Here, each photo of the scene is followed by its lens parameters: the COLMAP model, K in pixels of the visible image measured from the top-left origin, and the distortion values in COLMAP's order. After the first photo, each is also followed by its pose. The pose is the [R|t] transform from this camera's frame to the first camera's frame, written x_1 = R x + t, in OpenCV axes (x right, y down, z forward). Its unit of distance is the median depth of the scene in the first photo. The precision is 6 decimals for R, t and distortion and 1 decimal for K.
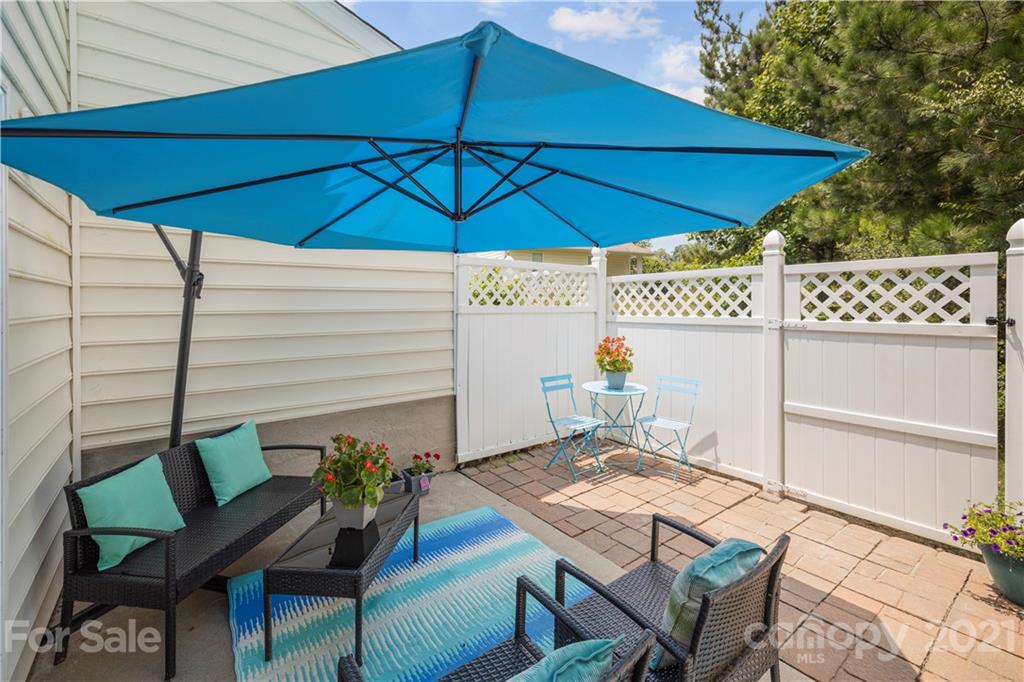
lens RADIAL K [[445.2, 0, 513.0], [0, 445.2, 306.6], [0, 0, 1]] dist [-0.000226, 0.000008]
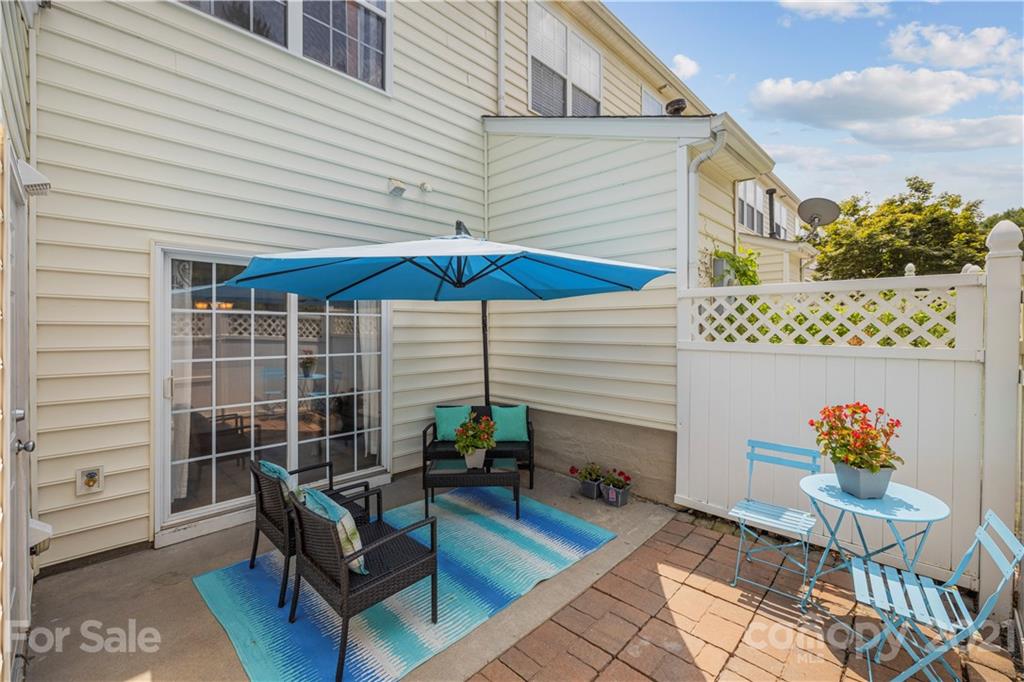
lens RADIAL K [[441.7, 0, 517.6], [0, 441.7, 334.7], [0, 0, 1]] dist [-0.000900, -0.000085]
pose [[0.145622, 0.022478, -0.989085, 0.794605], [-0.004498, 0.999747, 0.022058, -0.034655], [0.989330, 0.001237, 0.145686, 0.537671]]
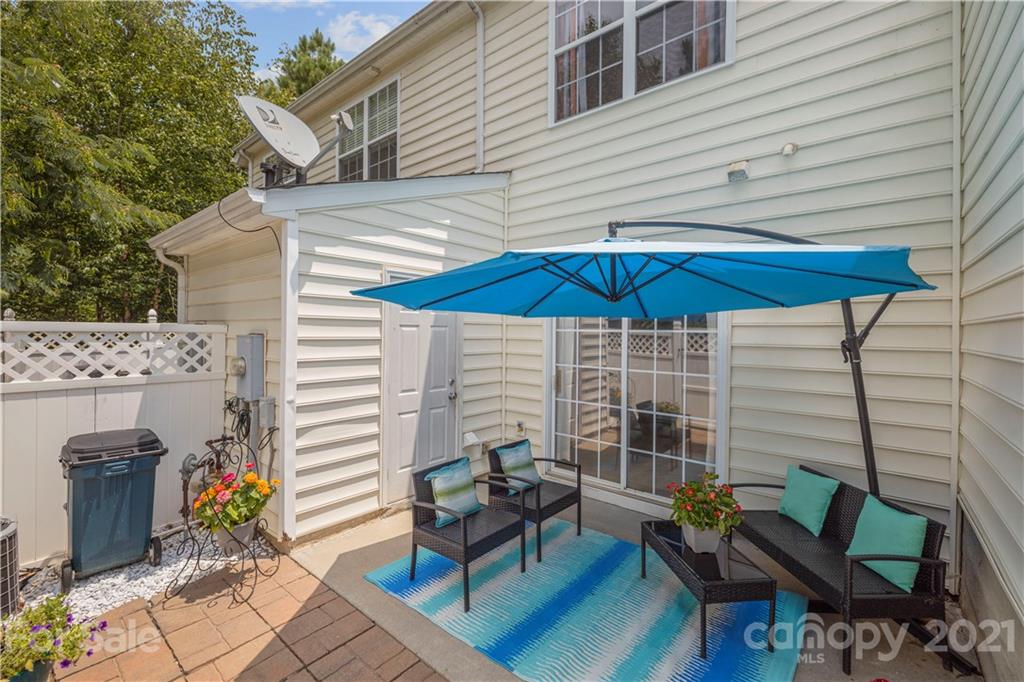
lens RADIAL K [[431.9, 0, 512.0], [0, 431.9, 341.0], [0, 0, 1]] dist [-0.000073, 0.006184]
pose [[-0.976150, -0.001174, -0.217094, 0.241244], [-0.005333, 0.999813, 0.018574, -0.052662], [0.217032, 0.019289, -0.975974, 1.192625]]
